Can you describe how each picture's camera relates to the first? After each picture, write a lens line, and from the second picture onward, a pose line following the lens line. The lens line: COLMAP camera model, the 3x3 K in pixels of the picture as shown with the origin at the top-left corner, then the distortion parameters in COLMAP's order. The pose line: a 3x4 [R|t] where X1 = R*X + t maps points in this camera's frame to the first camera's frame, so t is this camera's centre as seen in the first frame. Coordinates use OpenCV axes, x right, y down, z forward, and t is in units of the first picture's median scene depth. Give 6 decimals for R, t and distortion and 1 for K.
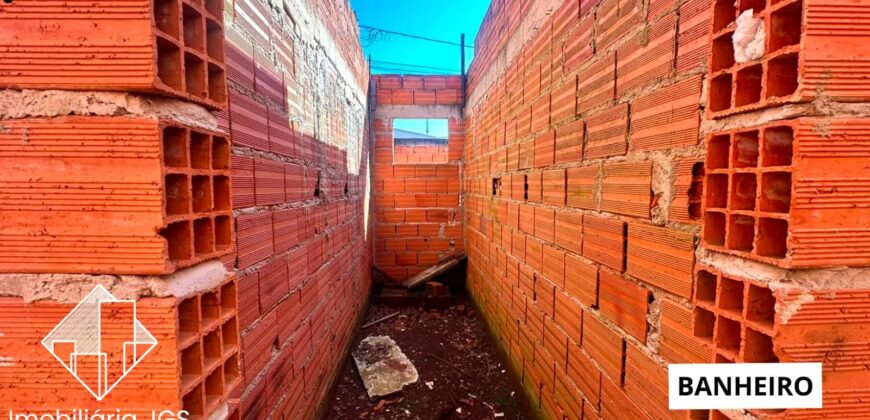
lens RADIAL K [[346.8, 0, 435.0], [0, 346.8, 210.0], [0, 0, 1]] dist [-0.002903, -0.000019]
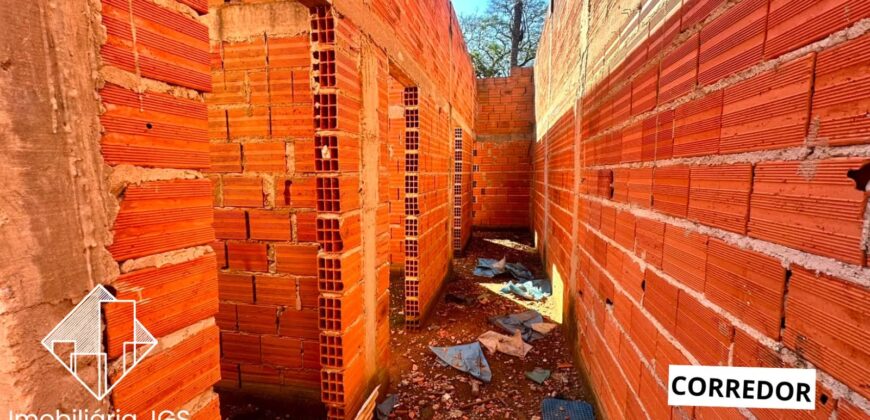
lens RADIAL K [[346.8, 0, 435.0], [0, 346.8, 210.0], [0, 0, 1]] dist [-0.002903, -0.000019]
pose [[0.252434, -0.099826, 0.962451, -1.038676], [0.076581, 0.993605, 0.082972, -0.048254], [-0.964579, 0.052761, 0.258464, -0.448130]]
